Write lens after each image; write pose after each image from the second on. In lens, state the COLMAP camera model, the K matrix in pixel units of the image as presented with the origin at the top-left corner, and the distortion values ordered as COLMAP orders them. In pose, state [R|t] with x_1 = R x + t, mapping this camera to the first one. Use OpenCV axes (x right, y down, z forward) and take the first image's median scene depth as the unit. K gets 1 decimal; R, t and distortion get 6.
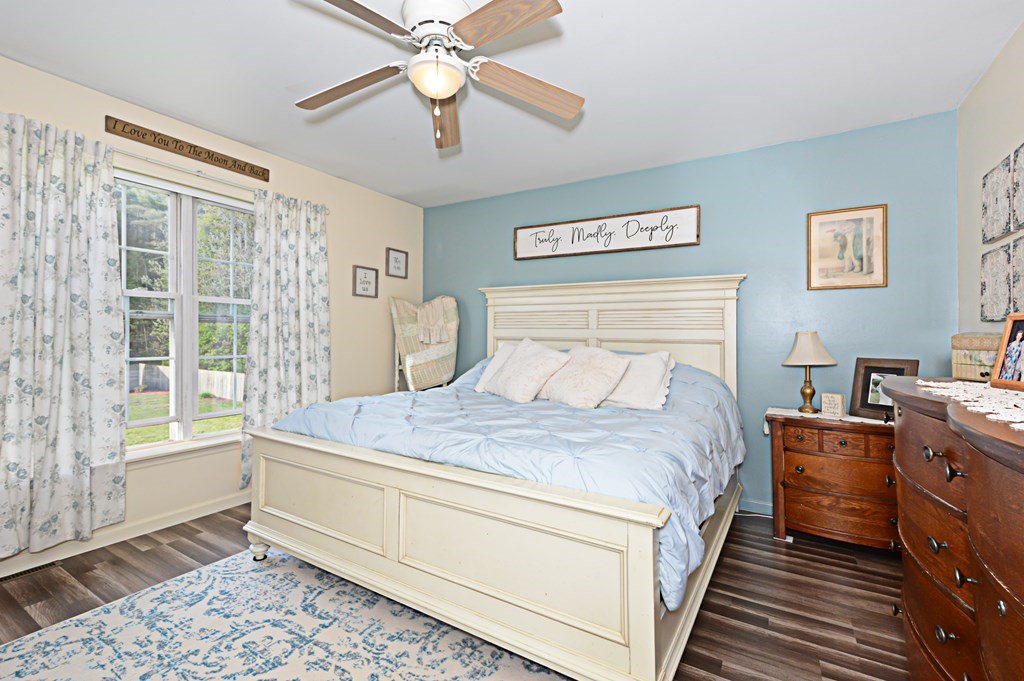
lens RADIAL K [[444.7, 0, 512.0], [0, 444.7, 340.5], [0, 0, 1]] dist [0.015520, -0.000235]
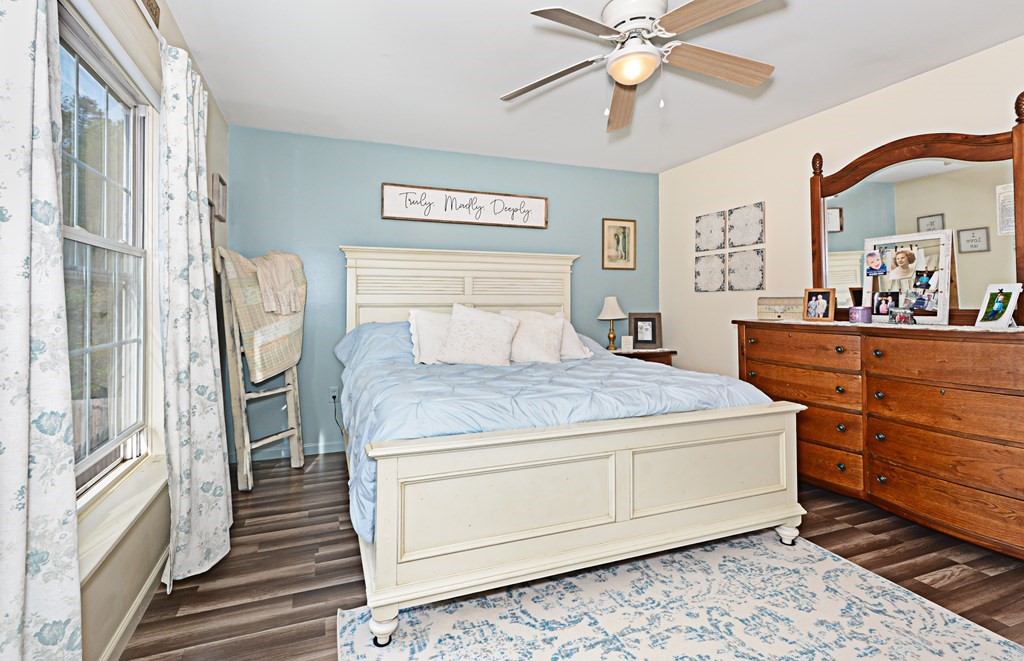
lens RADIAL K [[451.8, 0, 473.0], [0, 451.8, 305.1], [0, 0, 1]] dist [0.001786, 0.000374]
pose [[0.637166, -0.012437, 0.770626, -0.810141], [0.022733, 0.999738, -0.002662, 0.001963], [-0.770391, 0.019215, 0.637282, 0.388367]]
